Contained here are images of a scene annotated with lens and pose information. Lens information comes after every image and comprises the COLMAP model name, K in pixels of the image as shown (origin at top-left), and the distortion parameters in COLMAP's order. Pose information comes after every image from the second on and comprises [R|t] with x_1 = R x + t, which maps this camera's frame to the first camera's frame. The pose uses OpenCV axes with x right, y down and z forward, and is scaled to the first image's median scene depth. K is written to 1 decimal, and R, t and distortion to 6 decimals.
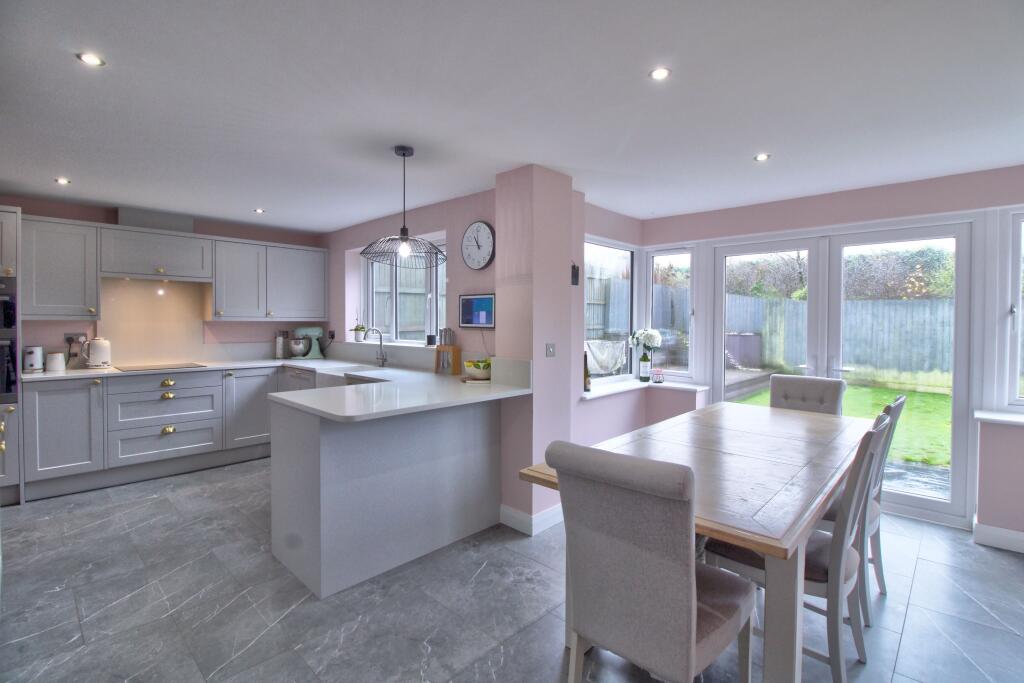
lens RADIAL K [[481.4, 0, 518.1], [0, 481.4, 334.9], [0, 0, 1]] dist [-0.004857, -0.005595]
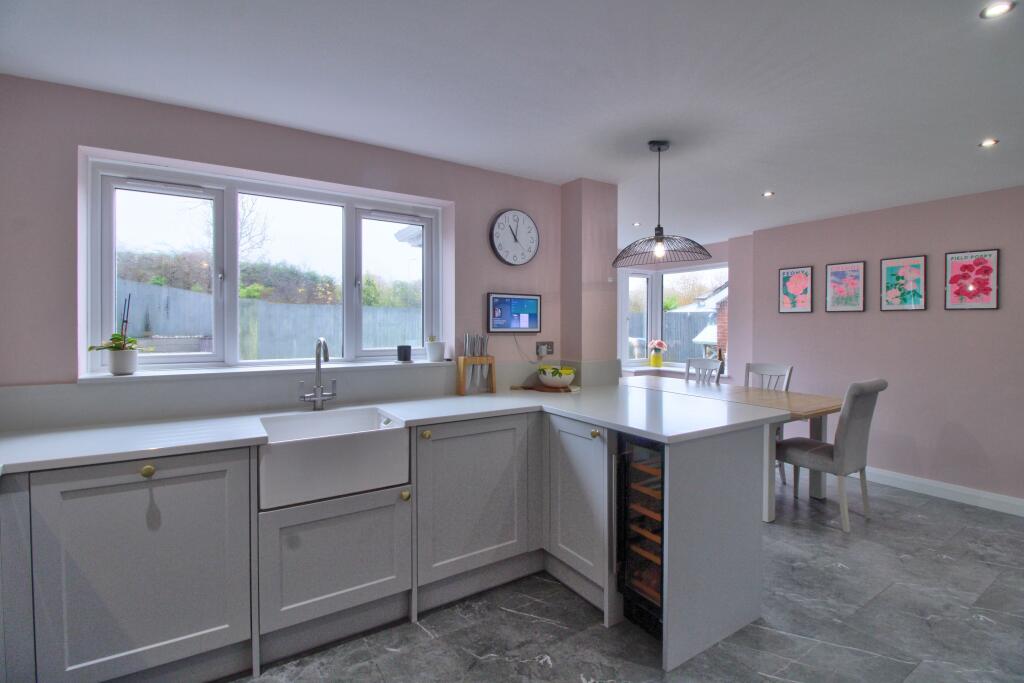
lens RADIAL K [[481.4, 0, 518.5], [0, 481.4, 332.1], [0, 0, 1]] dist [-0.004857, -0.005595]
pose [[0.229824, -0.019897, 0.973029, -0.936896], [0.027497, 0.999525, 0.013944, -0.027602], [-0.972844, 0.023550, 0.230262, 0.803223]]
